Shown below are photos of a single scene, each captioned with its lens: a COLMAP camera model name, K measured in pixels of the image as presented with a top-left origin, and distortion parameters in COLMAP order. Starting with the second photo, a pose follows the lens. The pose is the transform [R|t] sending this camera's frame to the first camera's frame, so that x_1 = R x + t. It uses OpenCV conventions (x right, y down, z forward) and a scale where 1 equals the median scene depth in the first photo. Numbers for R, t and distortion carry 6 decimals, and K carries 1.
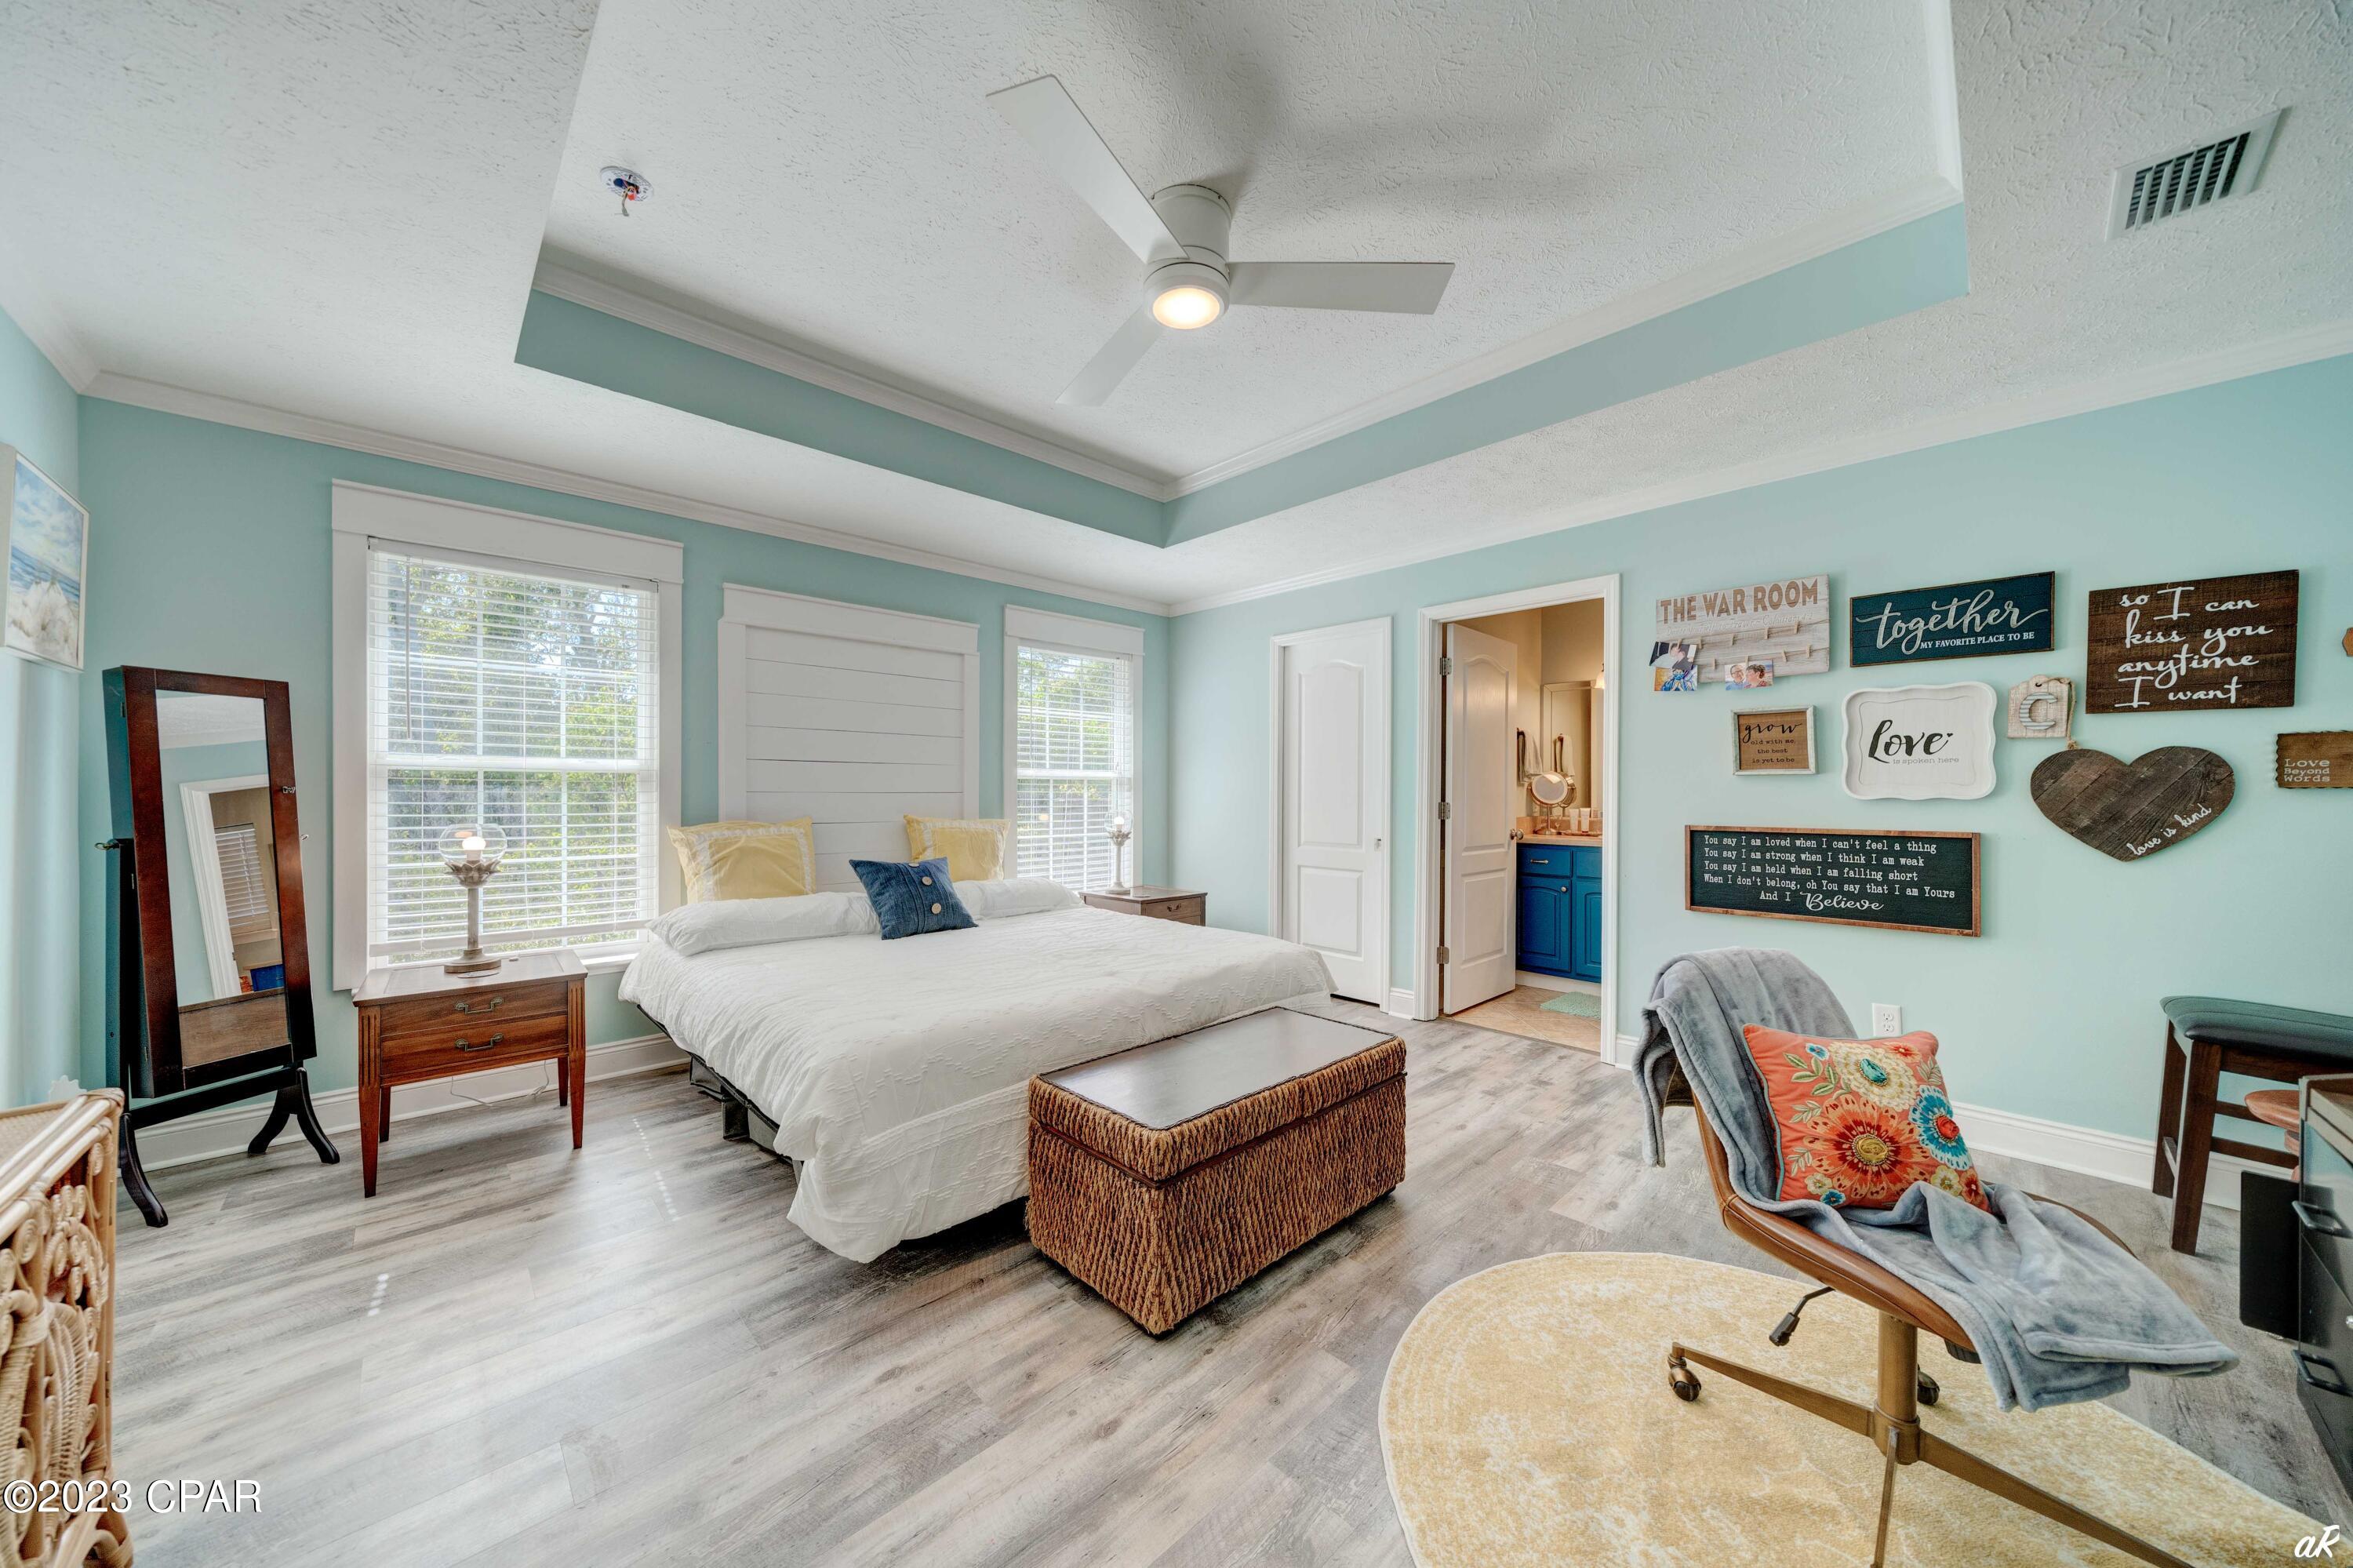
lens RADIAL K [[808.8, 0, 1164.3], [0, 808.8, 785.4], [0, 0, 1]] dist [-0.002158, -0.000254]
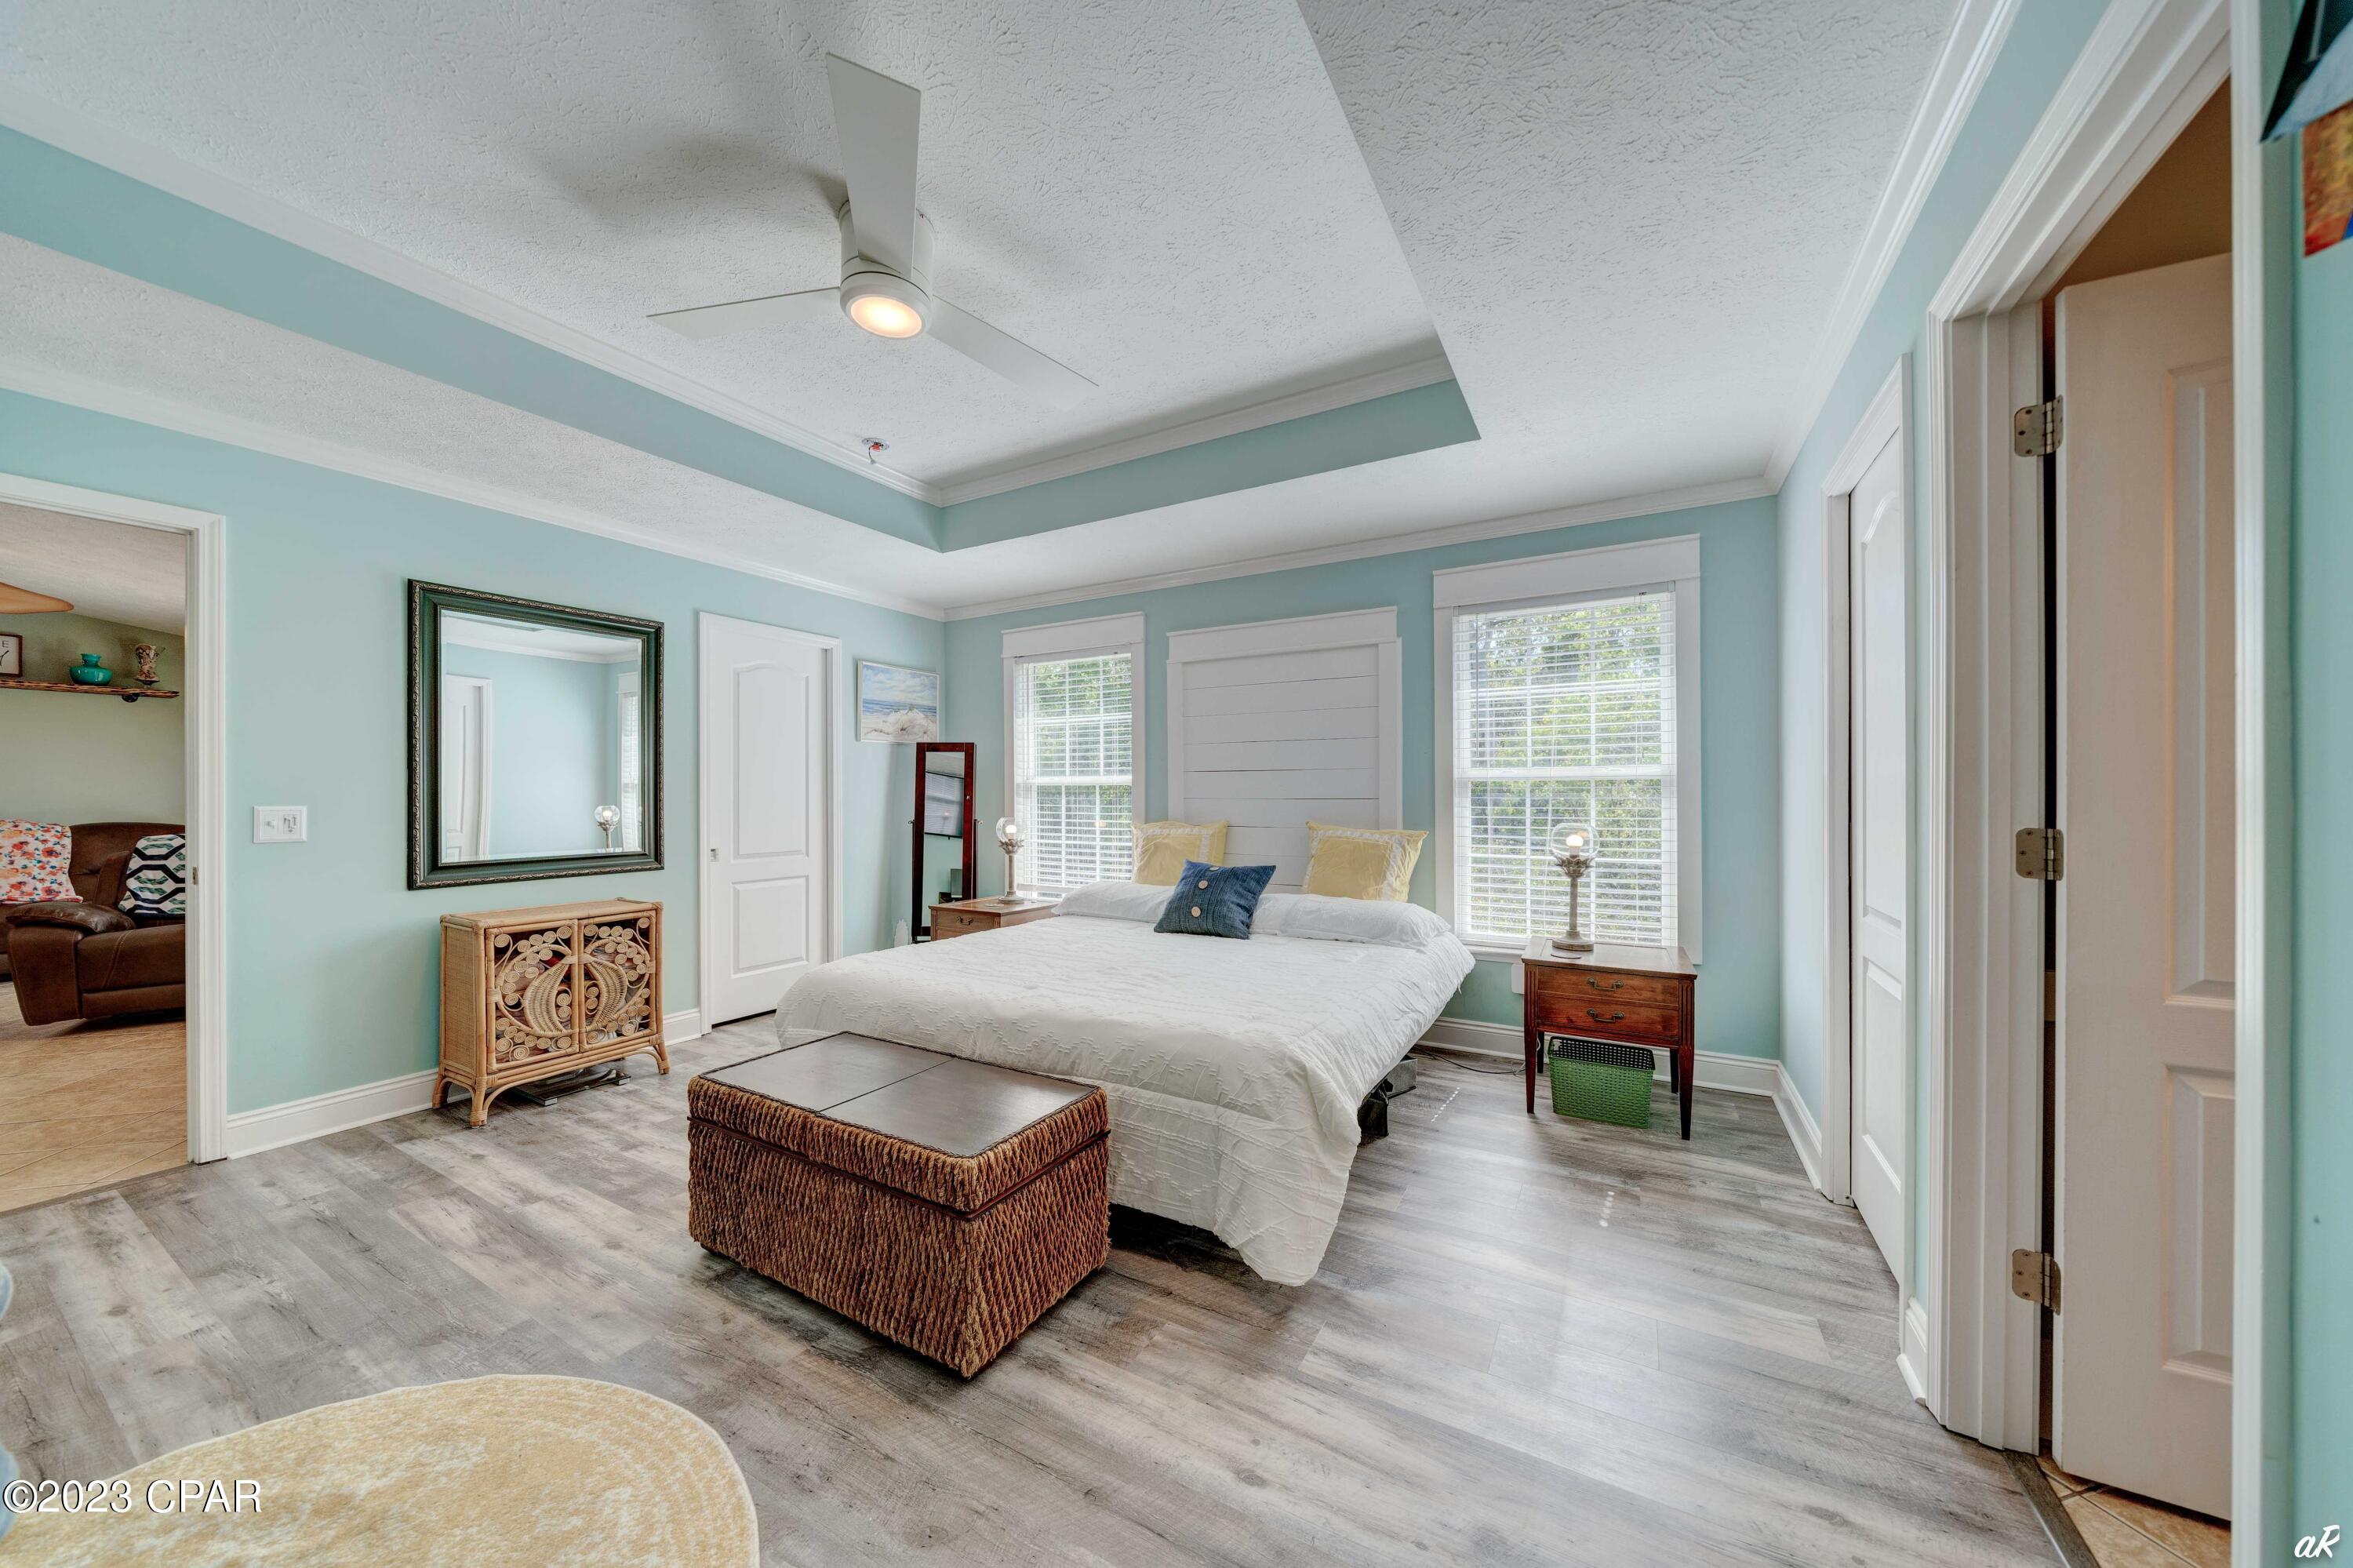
lens RADIAL K [[808.8, 0, 1164.3], [0, 808.8, 785.4], [0, 0, 1]] dist [-0.002158, -0.000254]
pose [[0.274327, -0.015494, -0.961512, 0.705013], [0.009410, 0.999866, -0.013427, 0.004706], [0.961590, -0.005365, 0.274436, 0.689337]]
